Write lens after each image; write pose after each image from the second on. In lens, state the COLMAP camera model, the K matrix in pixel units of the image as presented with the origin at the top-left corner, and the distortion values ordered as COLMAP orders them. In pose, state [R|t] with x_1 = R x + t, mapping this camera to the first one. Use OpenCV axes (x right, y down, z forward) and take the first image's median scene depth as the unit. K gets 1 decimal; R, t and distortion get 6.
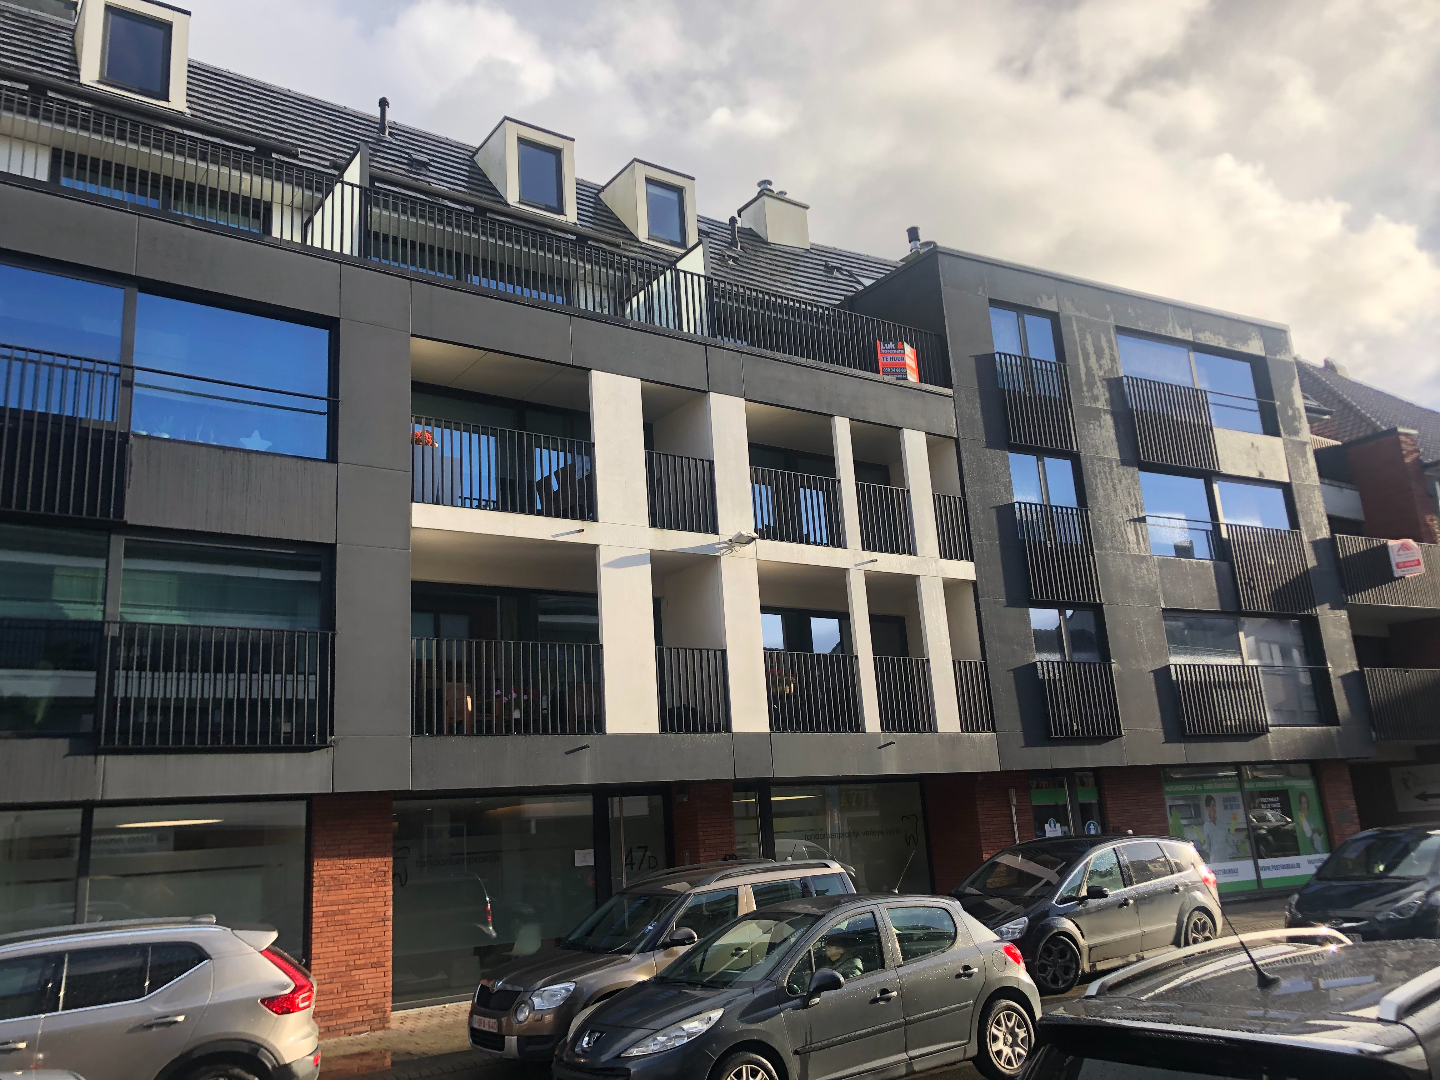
lens RADIAL K [[1171.2, 0, 711.2], [0, 1171.2, 525.5], [0, 0, 1]] dist [0.019739, -0.001833]
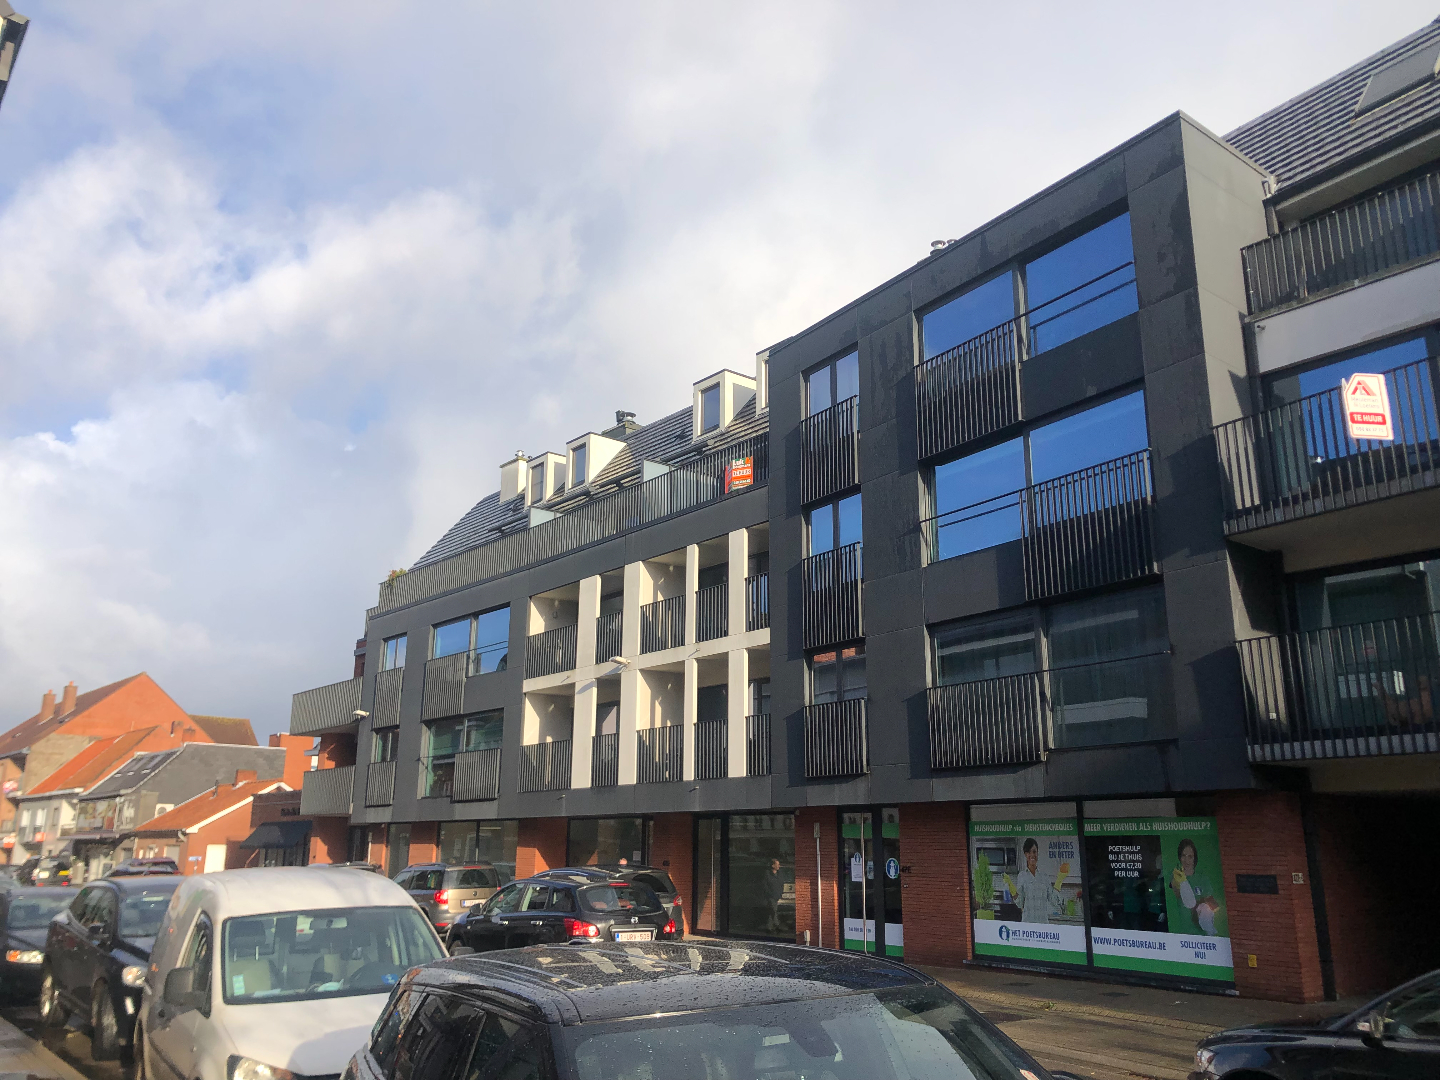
lens RADIAL K [[1197.6, 0, 720.0], [0, 1197.6, 540.0], [0, 0, 1]] dist [-0.001092, -0.004254]
pose [[0.071933, -0.192017, -0.978752, 1.473088], [0.239324, 0.955950, -0.169955, 0.144767], [0.968272, -0.222013, 0.114719, 0.880418]]
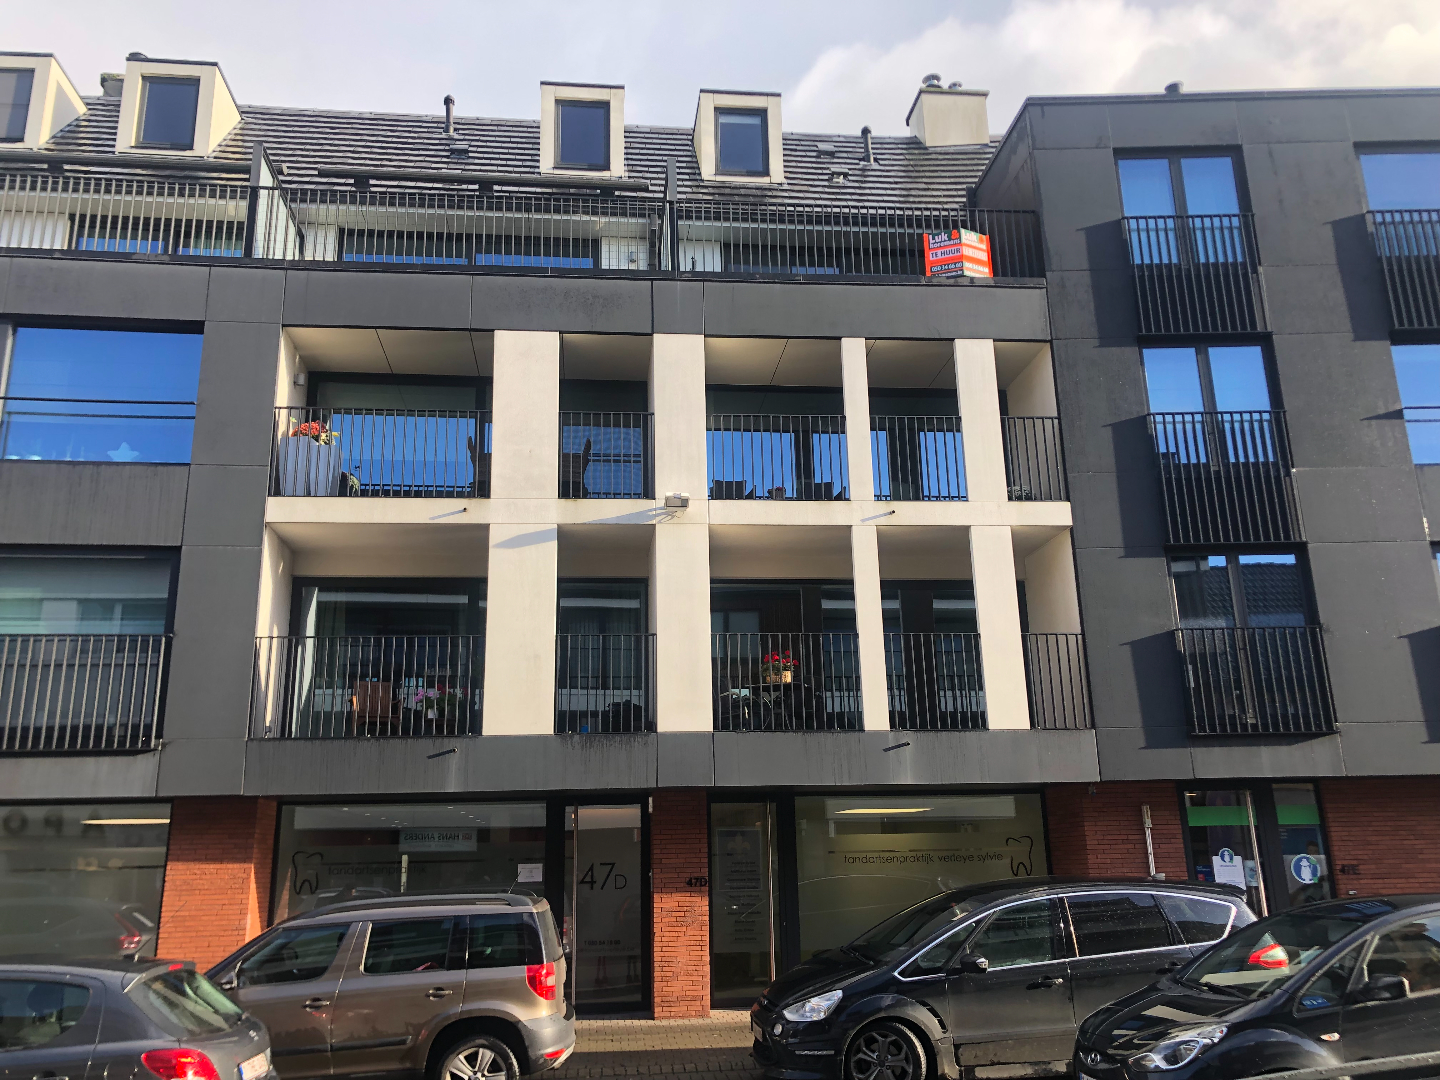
lens RADIAL K [[1137.3, 0, 720.0], [0, 1137.3, 540.0], [0, 0, 1]] dist [0.008216, 0.007852]
pose [[0.874411, -0.084612, -0.477750, 0.394200], [0.090736, 0.995822, -0.010294, 0.045192], [0.476625, -0.034348, 0.878435, 0.270914]]
